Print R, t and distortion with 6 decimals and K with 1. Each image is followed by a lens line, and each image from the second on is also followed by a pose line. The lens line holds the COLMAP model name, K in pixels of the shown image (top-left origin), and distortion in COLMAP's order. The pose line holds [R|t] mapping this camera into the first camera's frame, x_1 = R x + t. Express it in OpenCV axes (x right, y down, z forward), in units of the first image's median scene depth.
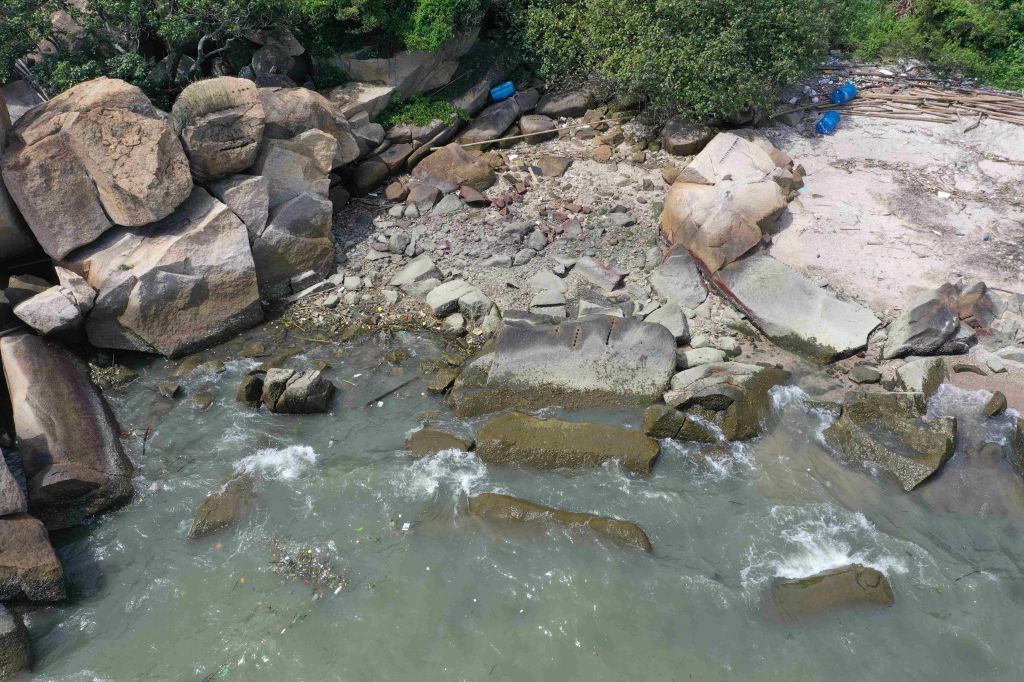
lens RADIAL K [[814.5, 0, 512.4], [0, 814.5, 323.3], [0, 0, 1]] dist [-0.007887, 0.003046]
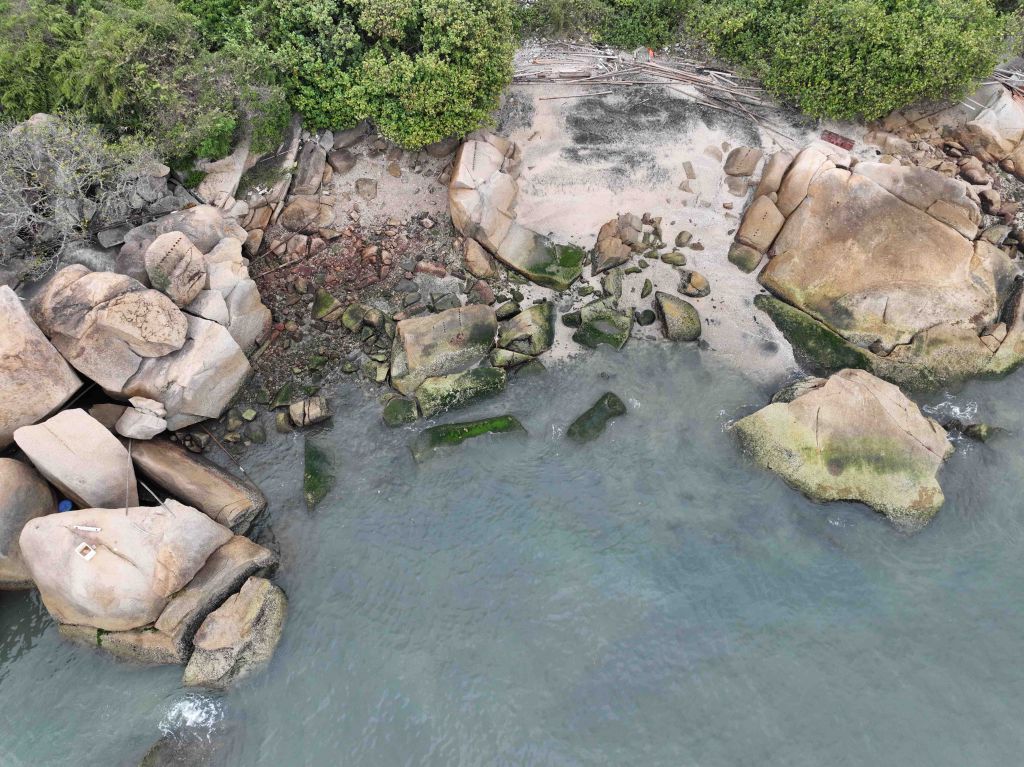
lens RADIAL K [[727.8, 0, 510.1], [0, 727.8, 383.0], [0, 0, 1]] dist [-0.000362, 0.014753]
pose [[0.899600, -0.371938, 0.228872, -0.182246], [0.255542, 0.873305, 0.414773, -0.449476], [-0.354145, -0.314643, 0.880671, -0.469724]]
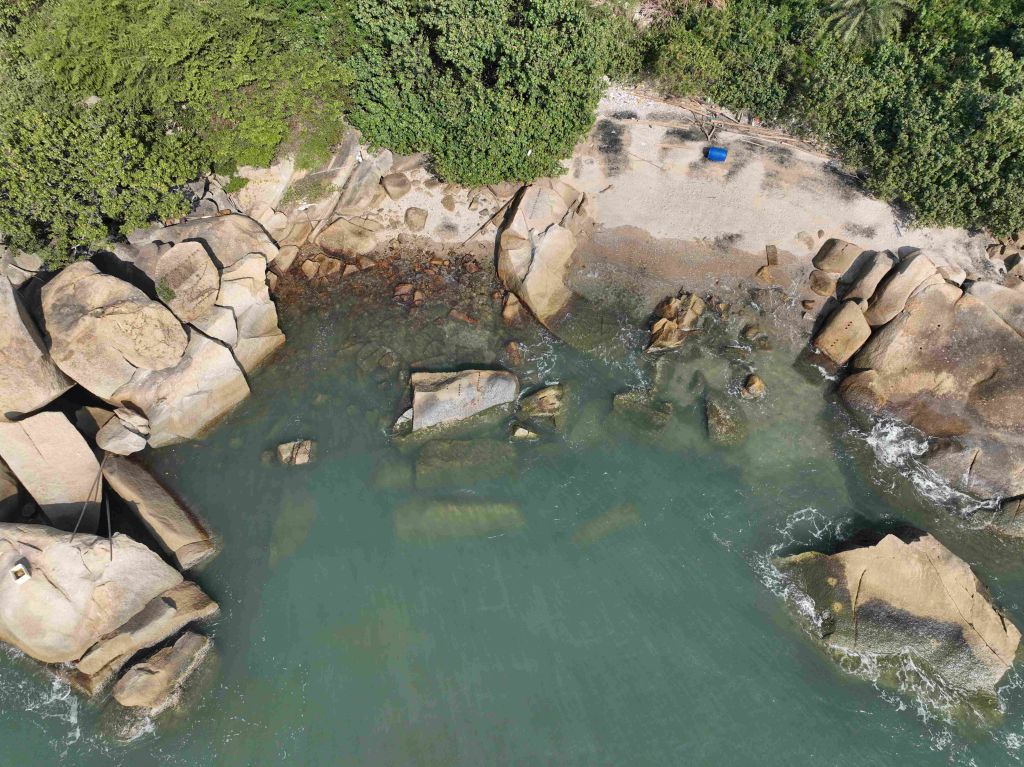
lens RADIAL K [[727.8, 0, 509.4], [0, 727.8, 378.5], [0, 0, 1]] dist [-0.000362, 0.014753]
pose [[0.972114, -0.196067, 0.128657, -0.007505], [0.132807, 0.912444, 0.387050, -0.493525], [-0.193280, -0.359170, 0.913039, -0.325875]]
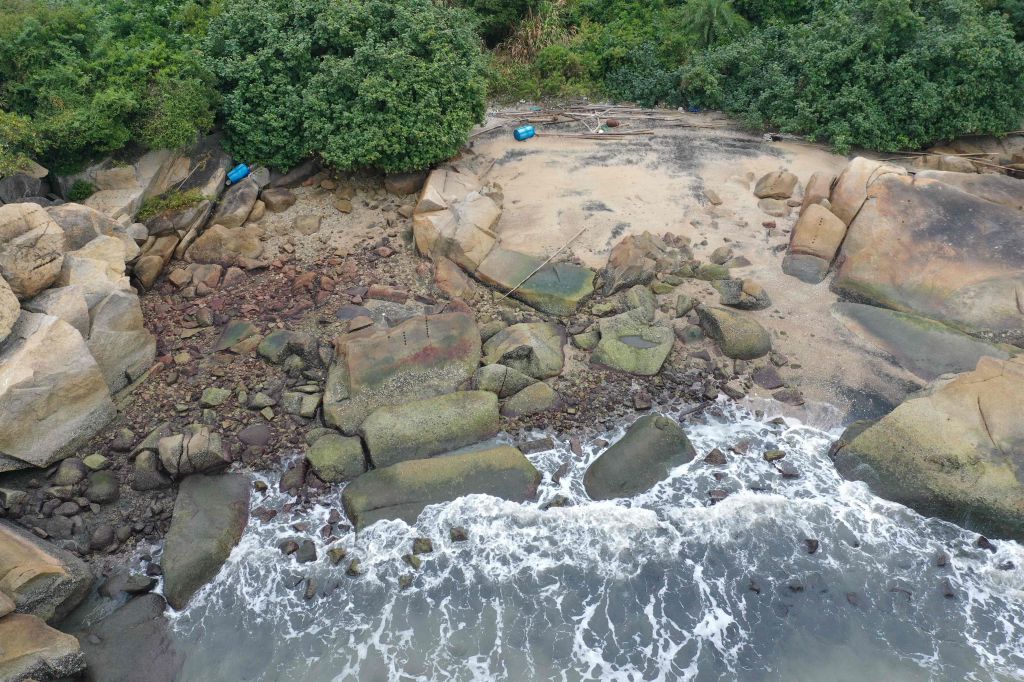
lens RADIAL K [[814.5, 0, 510.4], [0, 814.5, 335.4], [0, 0, 1]] dist [-0.007887, 0.003046]
pose [[0.876374, -0.269504, 0.399169, -0.244793], [0.294155, 0.955758, -0.000524, 0.053222], [-0.381368, 0.117876, 0.916877, -0.199147]]
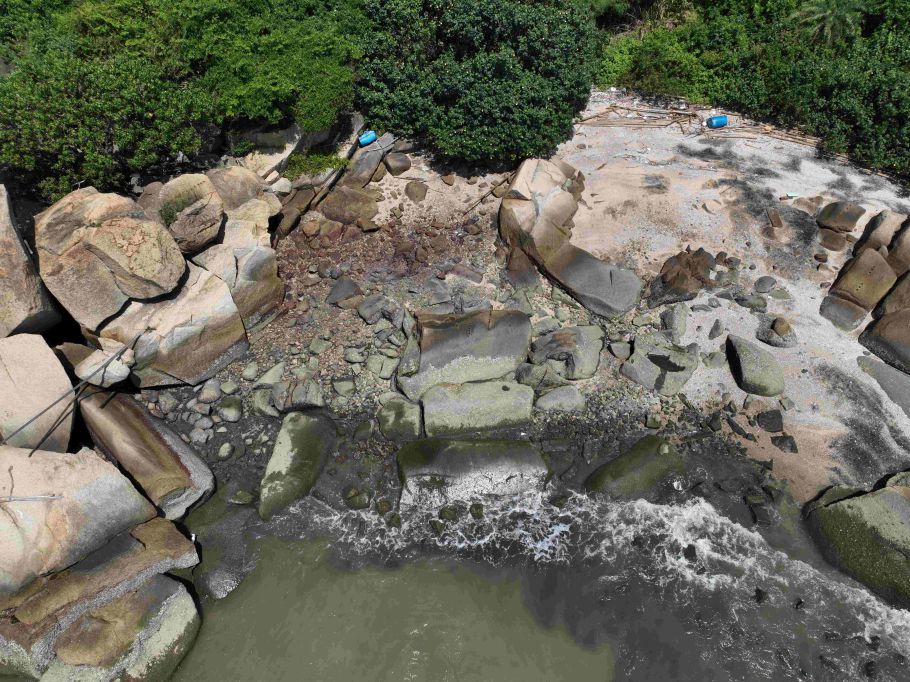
lens RADIAL K [[646.8, 0, 455.6], [0, 646.8, 336.1], [0, 0, 1]] dist [-0.000362, 0.014753]
pose [[0.971439, -0.166300, 0.169266, -0.138728], [0.137076, 0.975555, 0.171763, -0.160618], [-0.193693, -0.143655, 0.970488, -0.175606]]
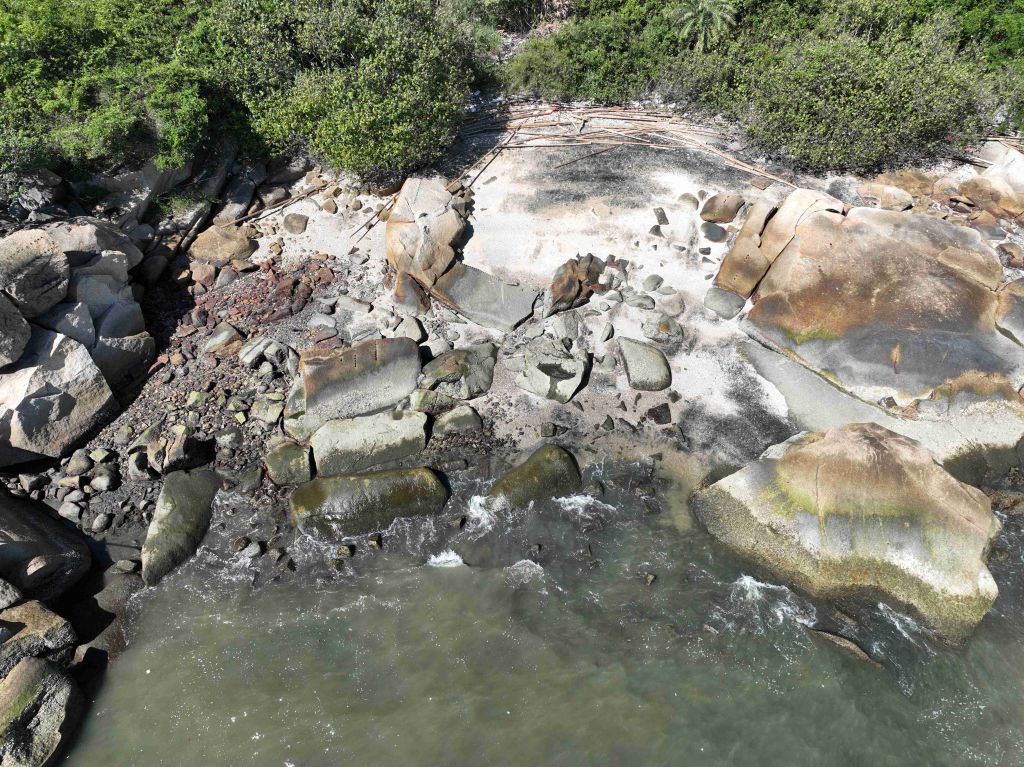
lens RADIAL K [[727.8, 0, 514.2], [0, 727.8, 378.1], [0, 0, 1]] dist [-0.000362, 0.014753]
pose [[0.915384, -0.286295, 0.283033, -0.037411], [0.233616, 0.950319, 0.205714, -0.140899], [-0.327867, -0.122186, 0.936789, -0.320933]]
